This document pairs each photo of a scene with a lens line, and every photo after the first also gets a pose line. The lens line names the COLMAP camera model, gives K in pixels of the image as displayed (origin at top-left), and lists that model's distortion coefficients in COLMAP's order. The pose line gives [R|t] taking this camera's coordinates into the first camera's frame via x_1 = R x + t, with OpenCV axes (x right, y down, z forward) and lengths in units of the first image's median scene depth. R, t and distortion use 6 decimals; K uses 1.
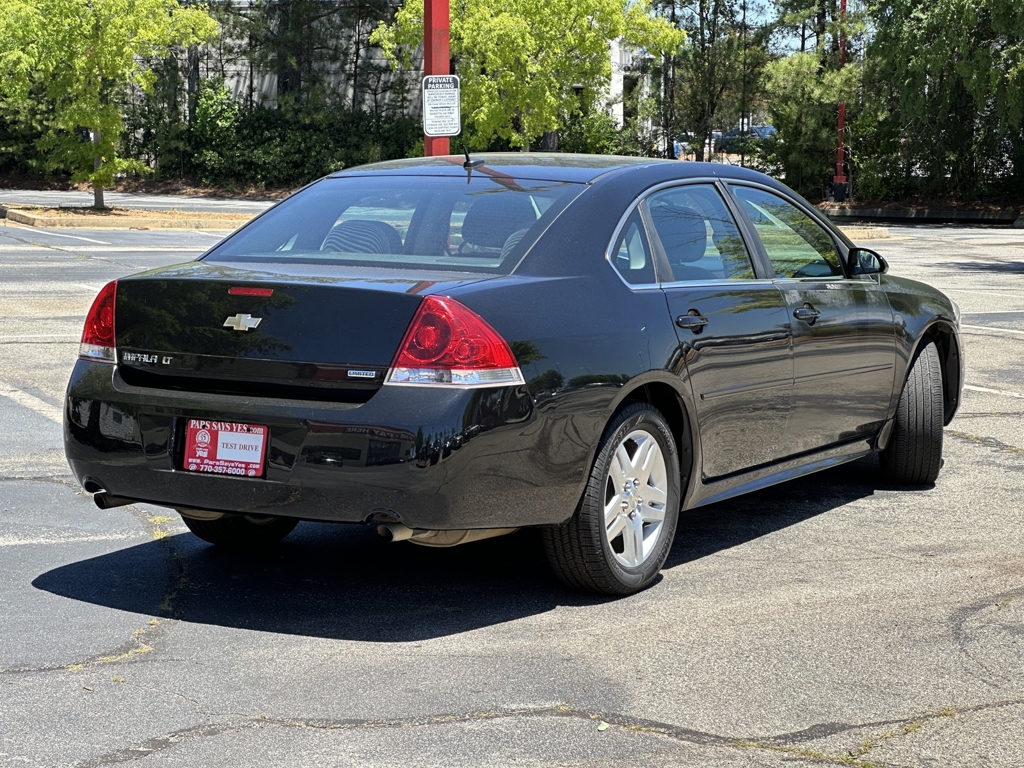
lens RADIAL K [[2309.7, 0, 512.6], [0, 2309.7, 386.1], [0, 0, 1]] dist [0.143665, 0.000000]
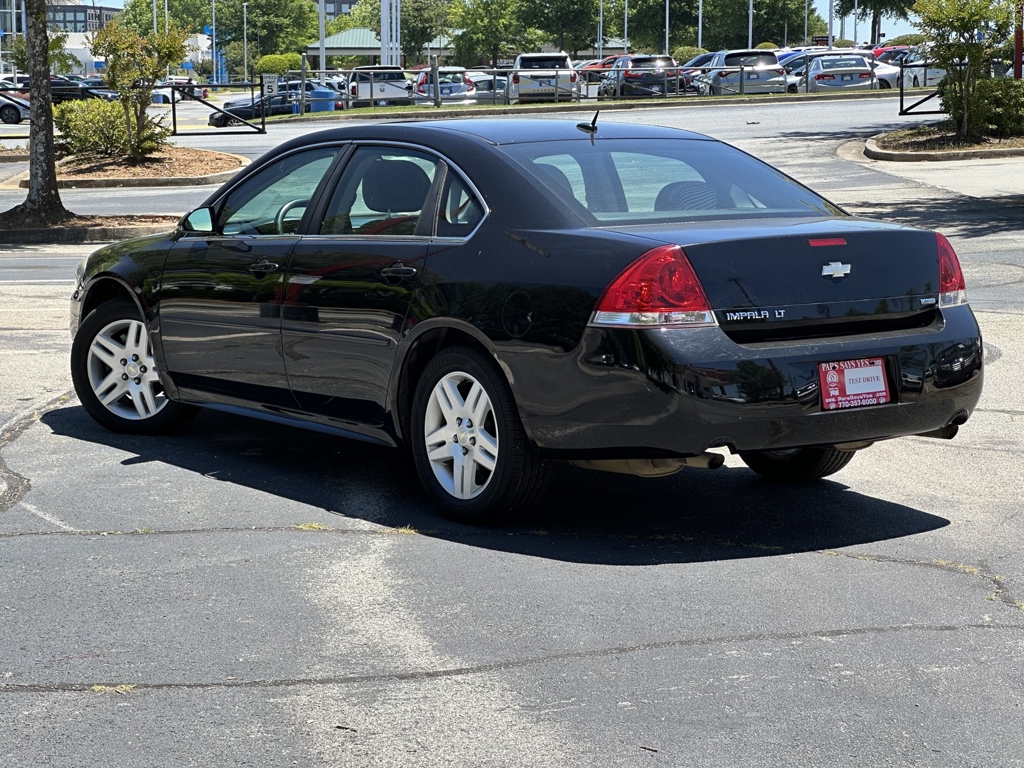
lens RADIAL K [[2309.7, 0, 513.6], [0, 2309.7, 382.0], [0, 0, 1]] dist [0.143665, 0.000000]
pose [[0.402521, -0.130970, 0.905993, -1.188332], [0.097259, 0.990229, 0.099936, -0.100006], [-0.910230, 0.047889, 0.411326, 0.689942]]
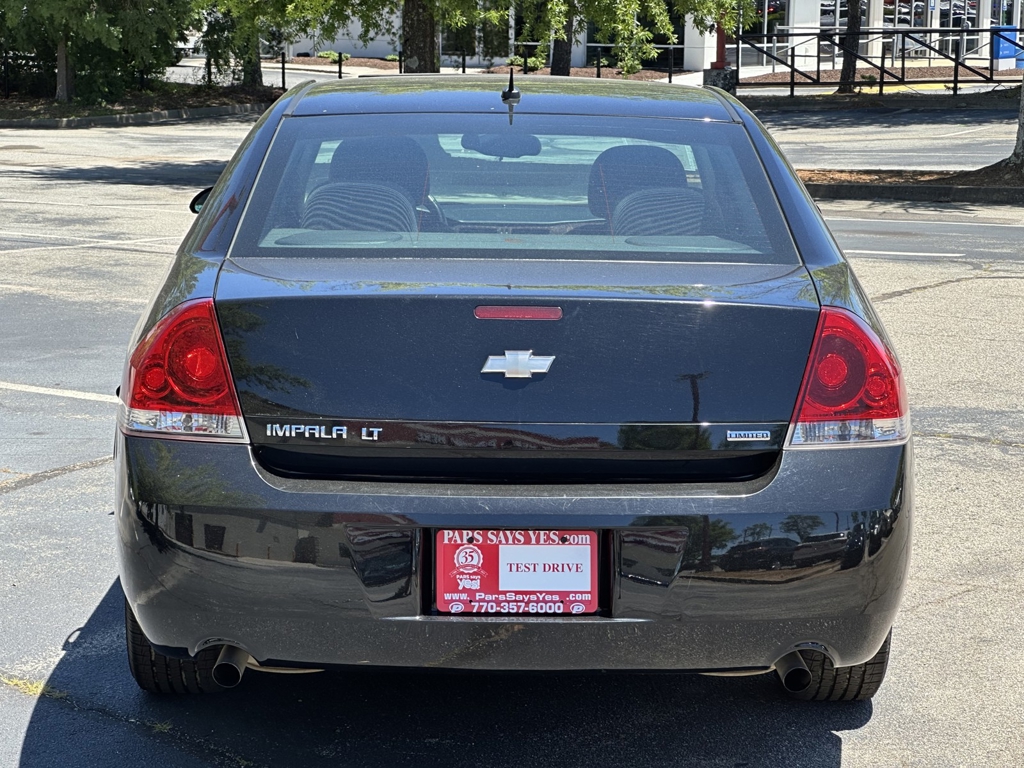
lens RADIAL K [[2309.7, 0, 513.7], [0, 2309.7, 384.0], [0, 0, 1]] dist [0.143665, 0.000000]
pose [[0.852628, -0.084738, 0.515601, -0.435205], [0.049562, 0.995429, 0.081638, -0.072684], [-0.520162, -0.044053, 0.852931, 0.477799]]
